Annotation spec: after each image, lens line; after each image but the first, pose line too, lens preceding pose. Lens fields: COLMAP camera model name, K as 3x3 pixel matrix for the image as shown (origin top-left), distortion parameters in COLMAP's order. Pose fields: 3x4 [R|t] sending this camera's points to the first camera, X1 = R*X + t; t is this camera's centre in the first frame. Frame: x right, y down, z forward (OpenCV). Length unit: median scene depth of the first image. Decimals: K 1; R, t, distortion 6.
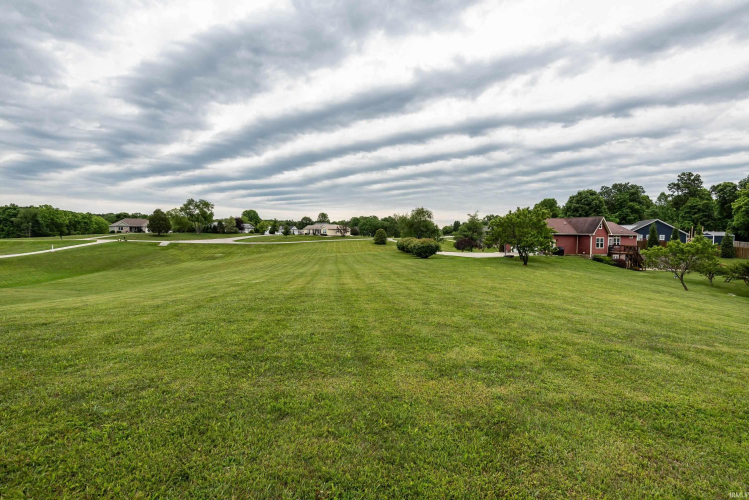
lens RADIAL K [[353.1, 0, 368.6], [0, 353.1, 252.6], [0, 0, 1]] dist [0.012360, -0.014841]
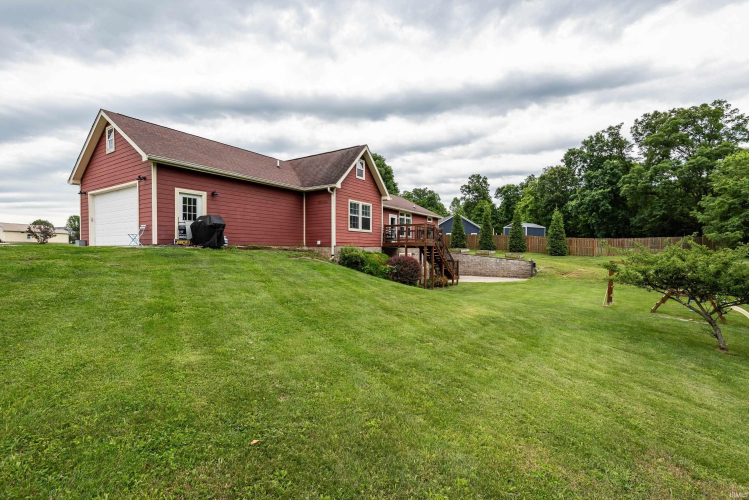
lens RADIAL K [[348.3, 0, 376.2], [0, 348.3, 257.2], [0, 0, 1]] dist [0.025433, -0.013895]
pose [[0.885722, -0.018406, 0.463850, 0.240303], [0.031456, 0.999297, -0.020413, 0.010904], [-0.463148, 0.032671, 0.885678, 0.324098]]
